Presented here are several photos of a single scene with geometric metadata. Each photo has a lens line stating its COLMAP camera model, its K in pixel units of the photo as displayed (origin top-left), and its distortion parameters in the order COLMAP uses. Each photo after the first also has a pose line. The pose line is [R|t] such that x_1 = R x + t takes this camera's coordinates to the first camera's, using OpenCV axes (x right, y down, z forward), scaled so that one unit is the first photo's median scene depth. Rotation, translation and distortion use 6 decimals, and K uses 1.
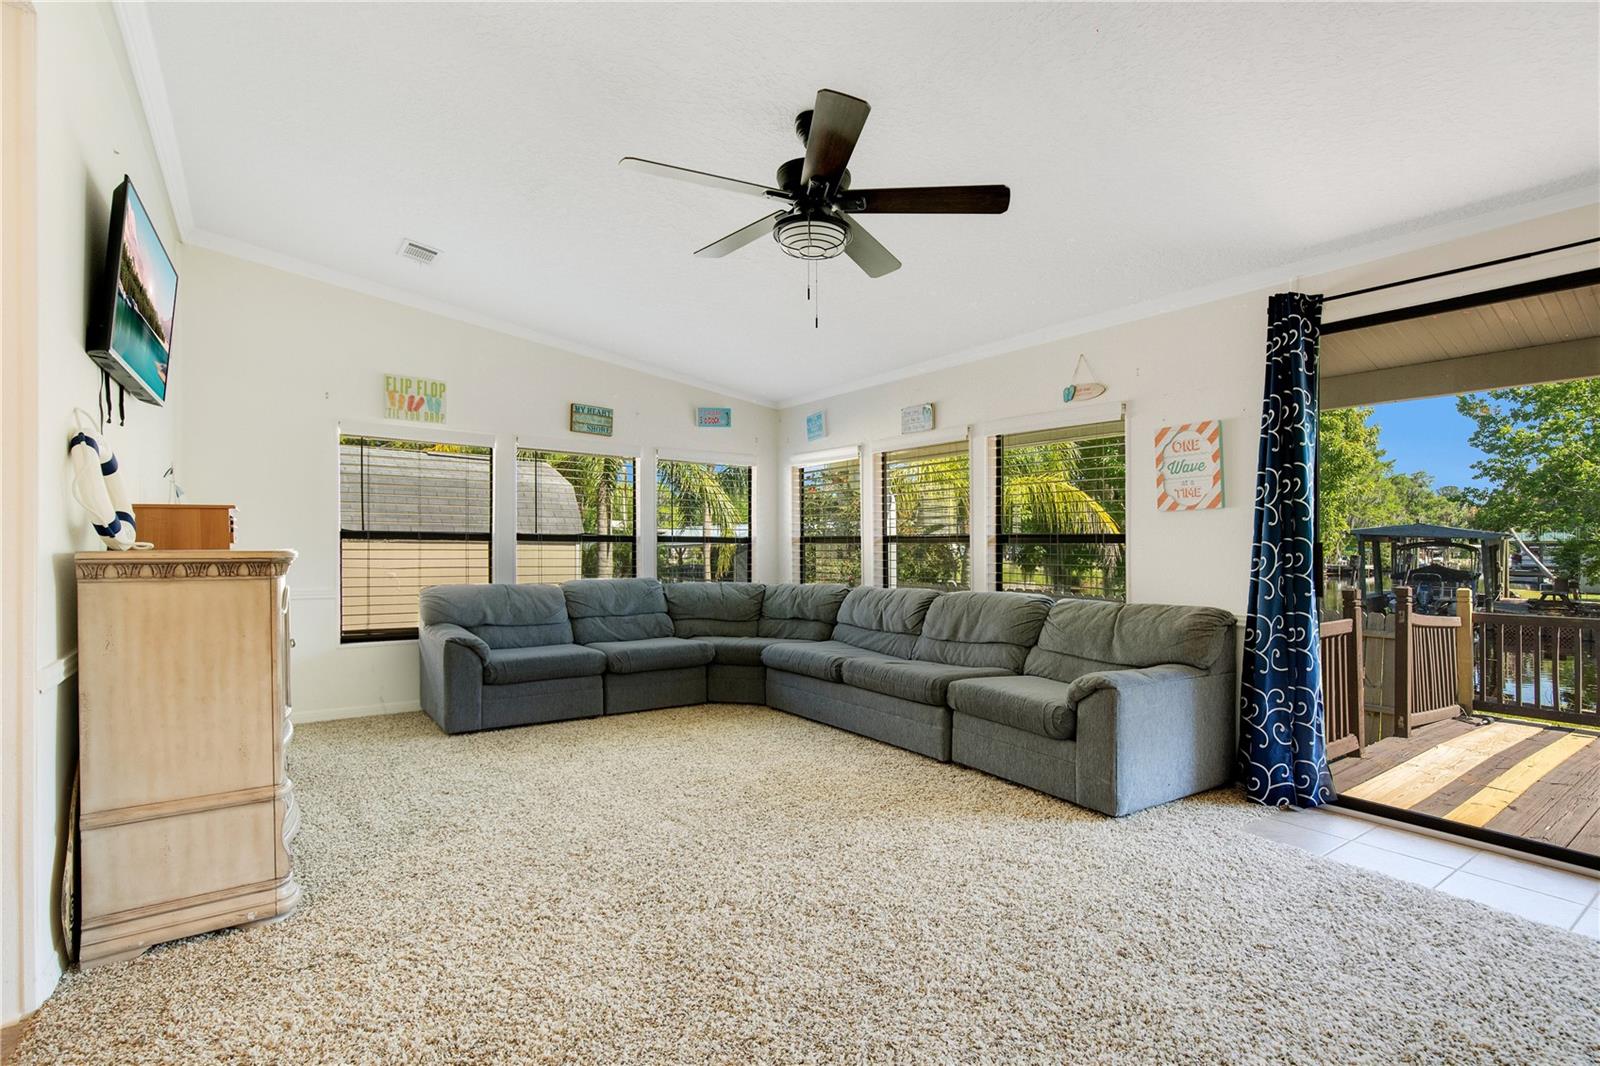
lens RADIAL K [[757.4, 0, 799.8], [0, 757.4, 542.6], [0, 0, 1]] dist [-0.000954, 0.000783]
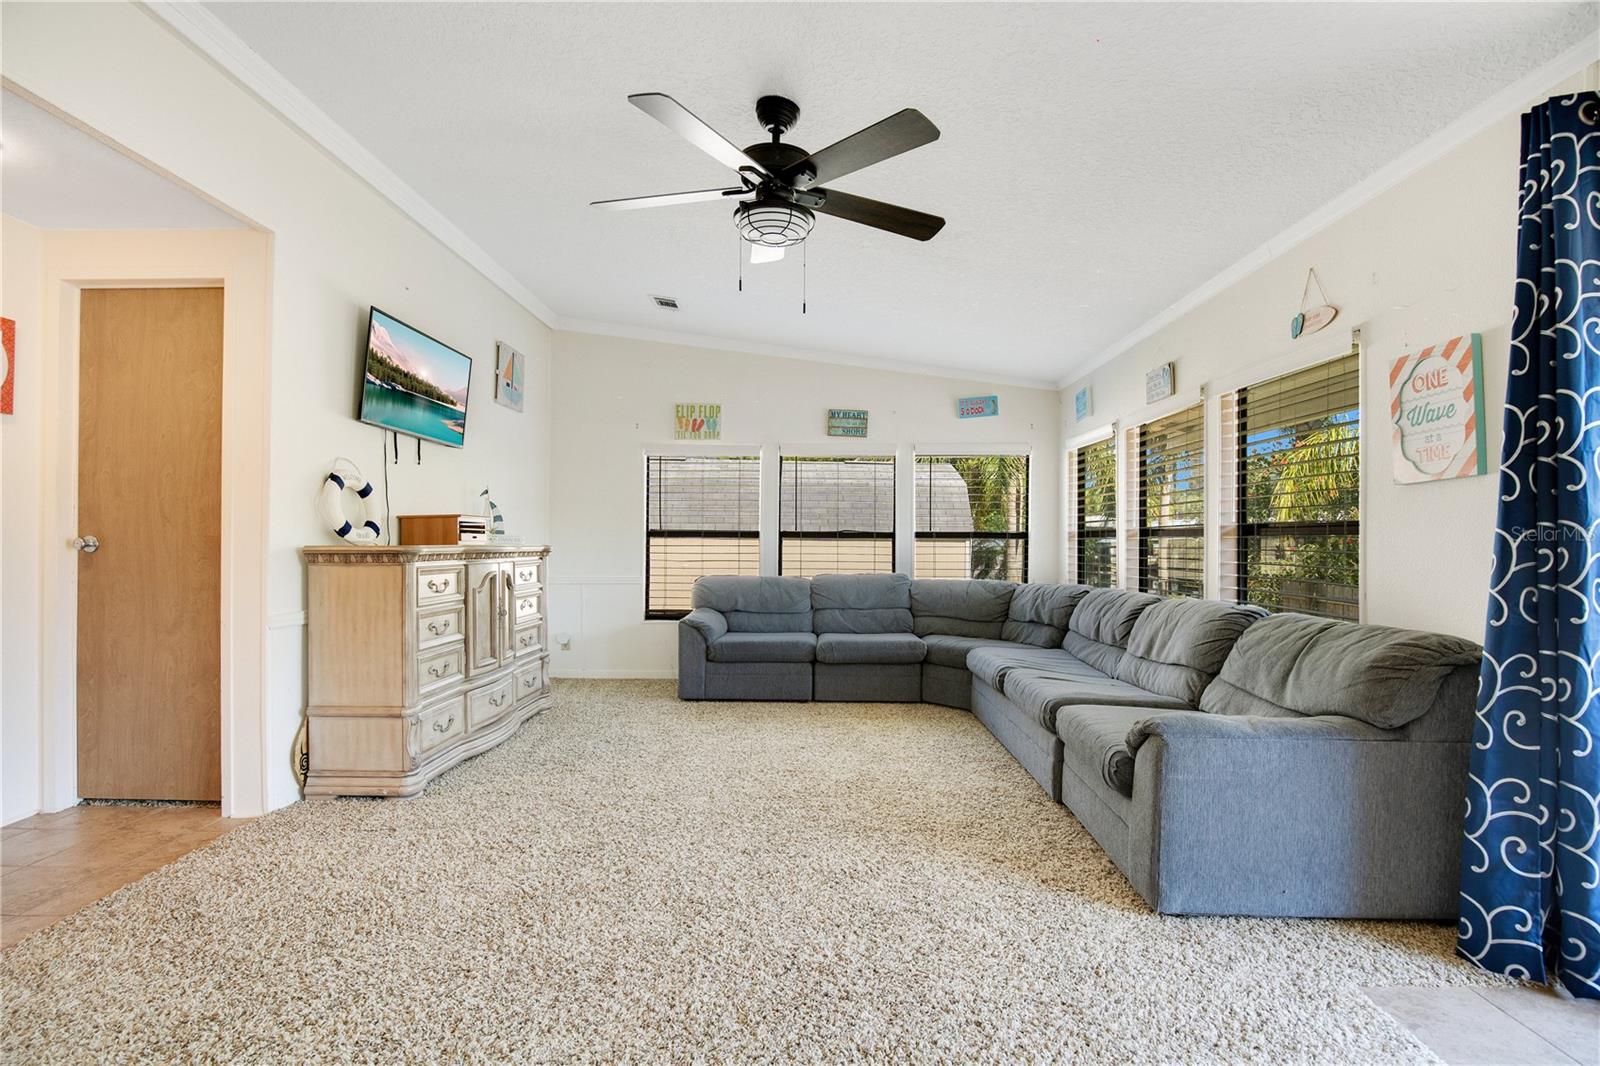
lens RADIAL K [[750.1, 0, 798.9], [0, 750.1, 539.8], [0, 0, 1]] dist [-0.030155, 0.007843]
pose [[0.802044, -0.006320, -0.597232, 0.453885], [0.006261, 0.999978, -0.002174, 0.004595], [0.597232, -0.001996, 0.802066, 0.183056]]
